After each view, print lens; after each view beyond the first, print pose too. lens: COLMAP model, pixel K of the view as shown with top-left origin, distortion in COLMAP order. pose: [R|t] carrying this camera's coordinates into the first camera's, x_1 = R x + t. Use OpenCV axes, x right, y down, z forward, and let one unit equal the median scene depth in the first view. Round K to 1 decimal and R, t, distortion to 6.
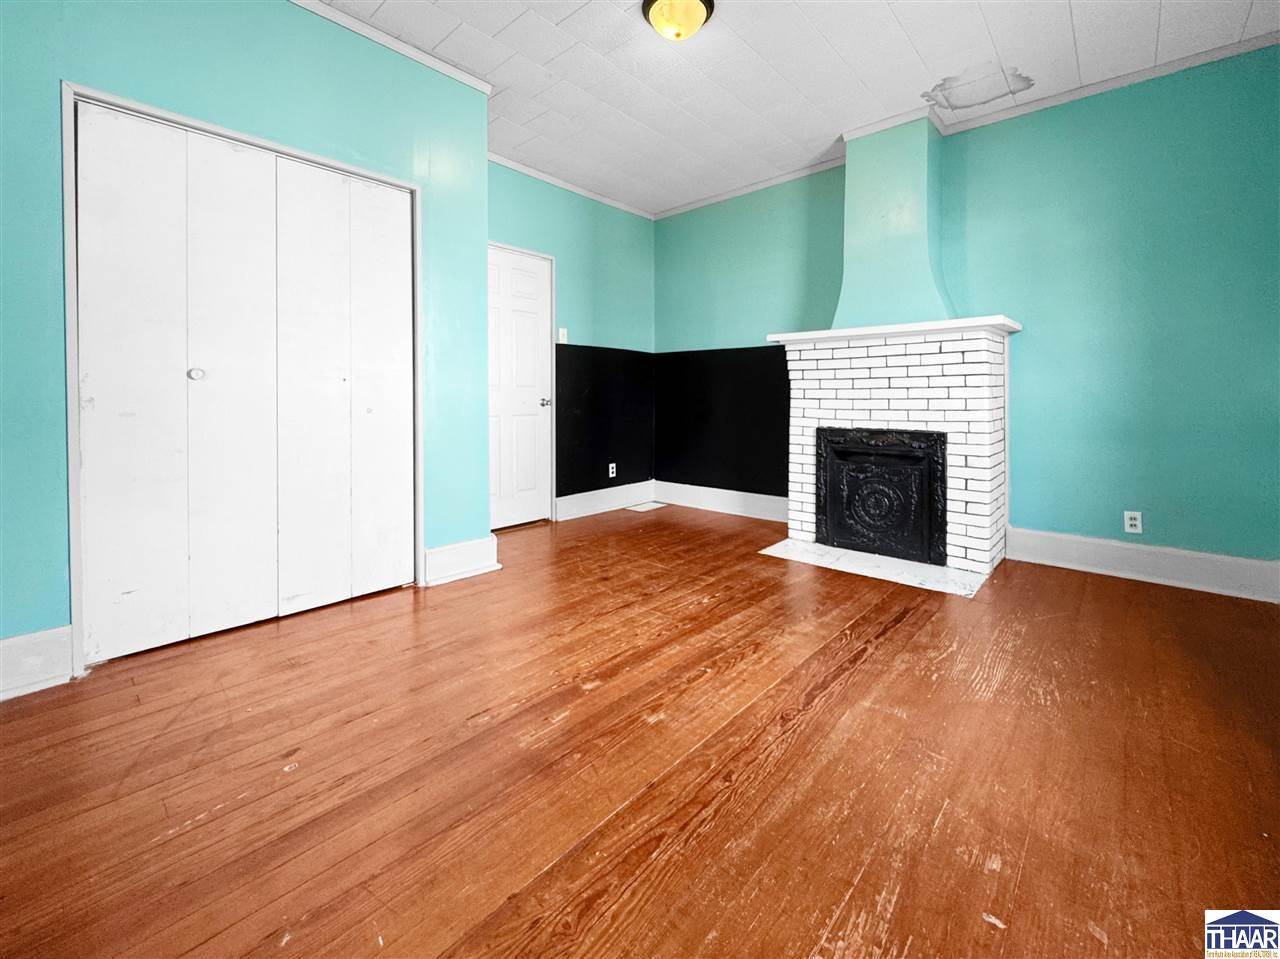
lens RADIAL K [[543.2, 0, 660.4], [0, 543.2, 397.6], [0, 0, 1]] dist [-0.000101, -0.000037]
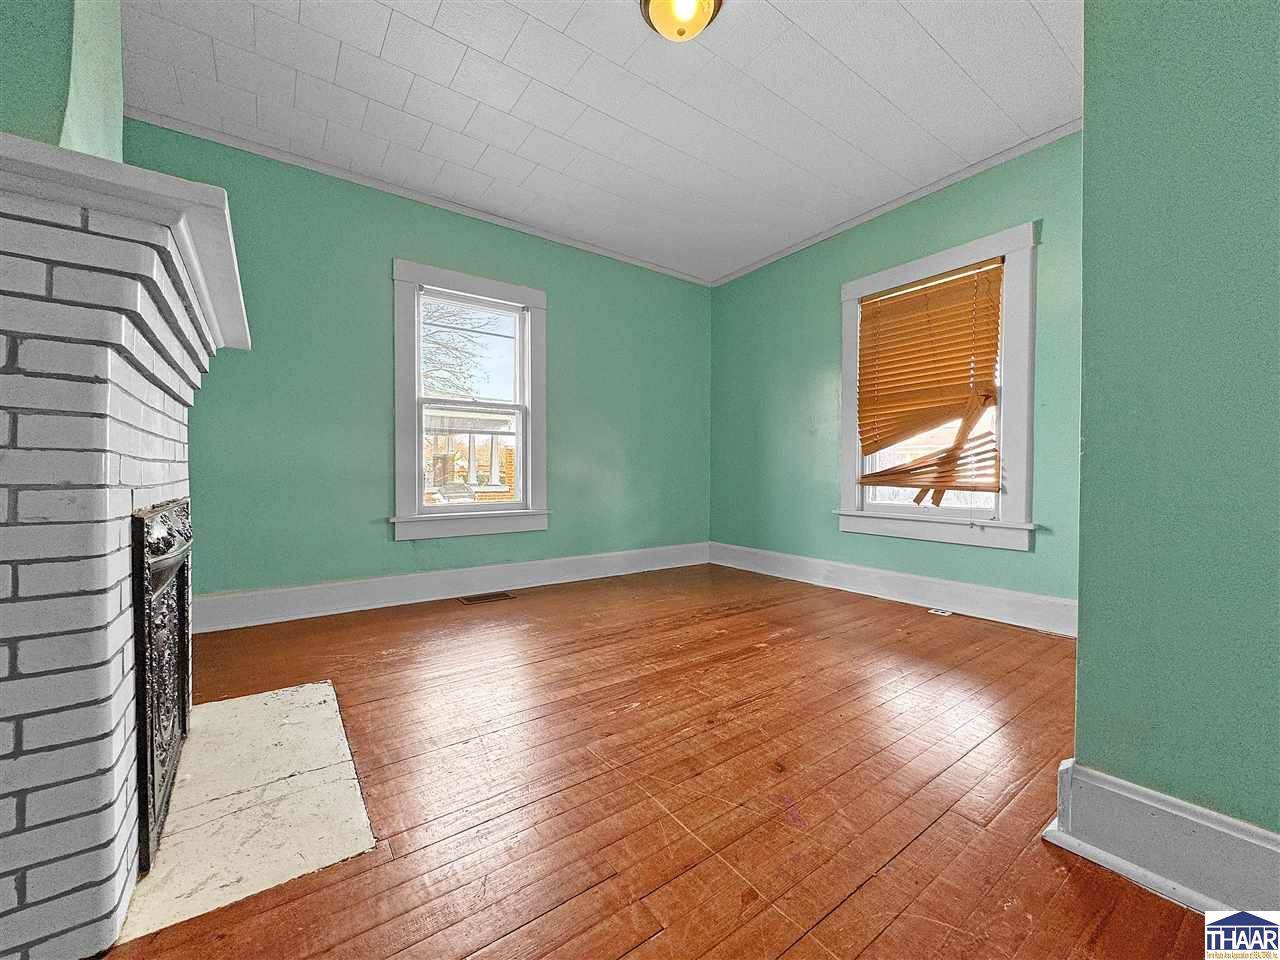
lens RADIAL K [[523.7, 0, 634.7], [0, 523.7, 479.0], [0, 0, 1]] dist [-0.000309, 0.000152]
pose [[-0.967892, -0.005549, 0.251306, -0.140481], [-0.001530, 0.999868, 0.016184, 0.045274], [-0.251362, 0.015279, -0.967773, 2.317026]]
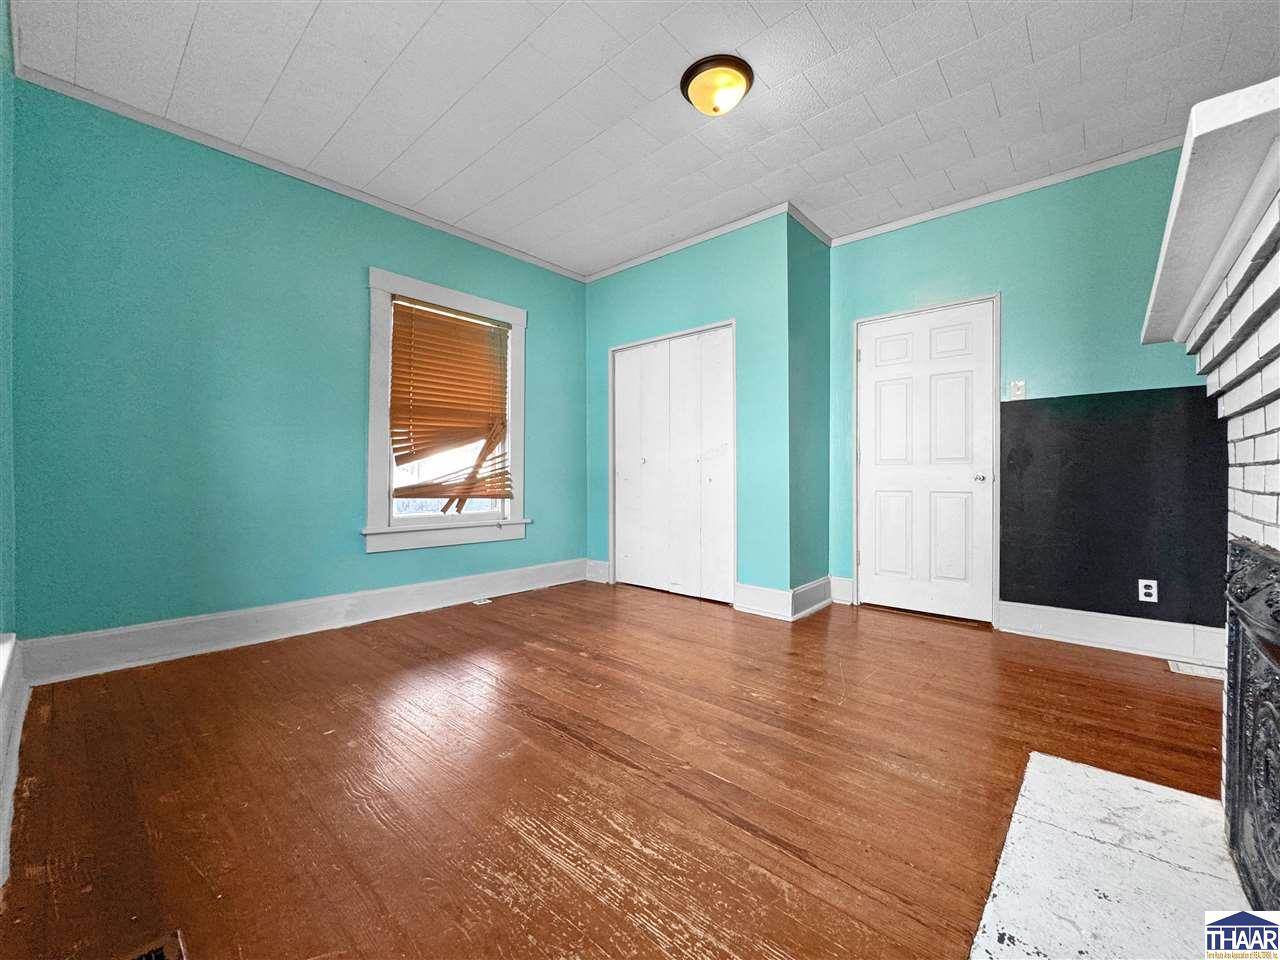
lens RADIAL K [[523.7, 0, 634.7], [0, 523.7, 479.0], [0, 0, 1]] dist [-0.000309, 0.000152]
pose [[-0.023590, 0.001527, -0.999721, 1.269051], [-0.004008, 0.999991, 0.001622, 0.025641], [0.999714, 0.004045, -0.023584, 1.100235]]
